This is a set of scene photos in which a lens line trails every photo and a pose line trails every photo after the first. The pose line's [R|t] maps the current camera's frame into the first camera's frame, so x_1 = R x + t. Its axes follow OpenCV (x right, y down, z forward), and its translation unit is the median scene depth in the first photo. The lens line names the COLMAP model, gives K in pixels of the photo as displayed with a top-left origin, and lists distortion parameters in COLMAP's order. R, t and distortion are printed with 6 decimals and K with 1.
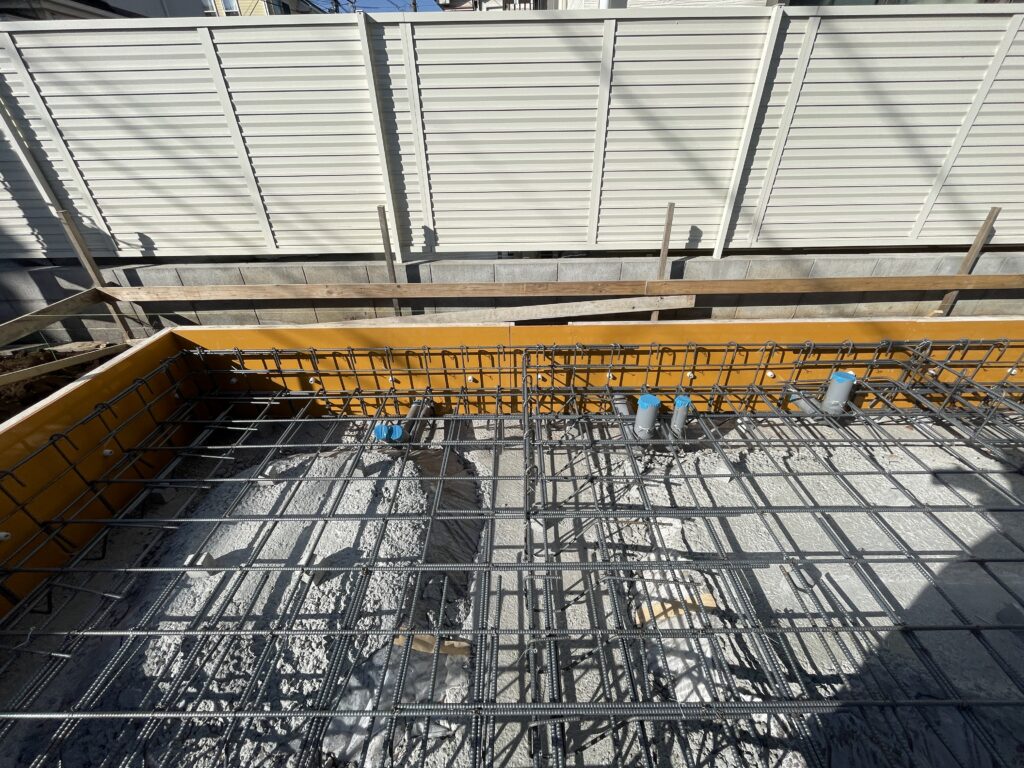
lens RADIAL K [[411.7, 0, 511.3], [0, 411.7, 379.3], [0, 0, 1]] dist [-0.003838, -0.000037]
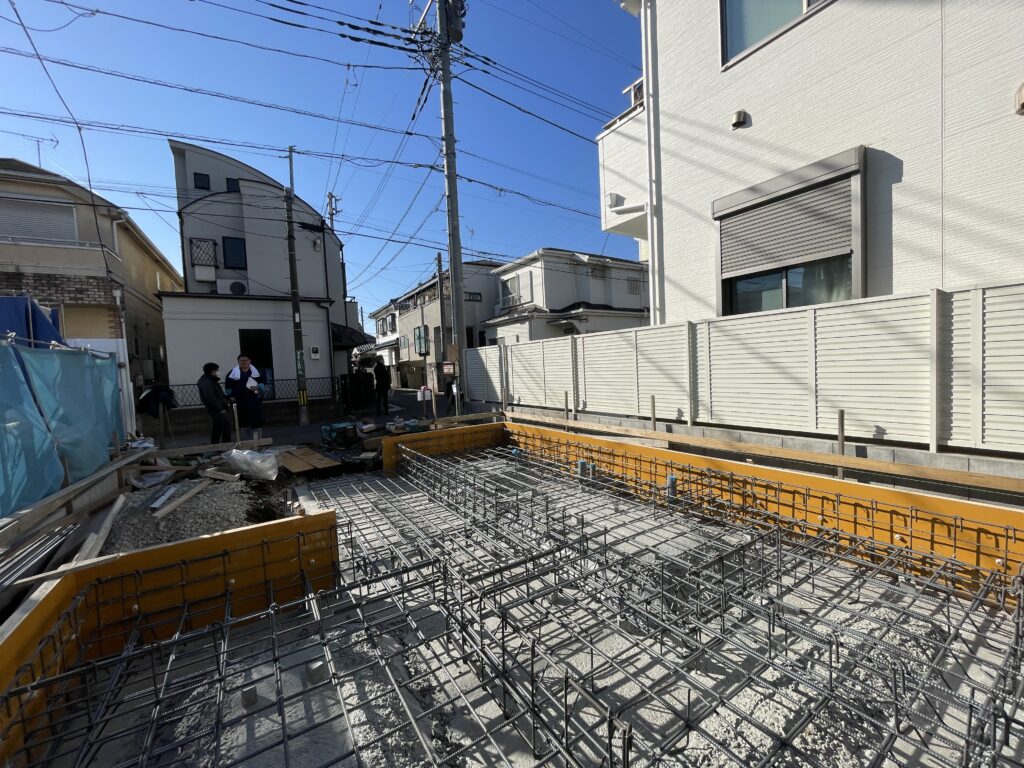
lens RADIAL K [[411.7, 0, 514.4], [0, 411.7, 385.3], [0, 0, 1]] dist [-0.003838, -0.000037]
pose [[0.540487, 0.029226, -0.840844, 1.660894], [-0.345701, 0.918850, -0.190276, 0.168428], [0.767049, 0.393522, 0.506730, -0.635254]]
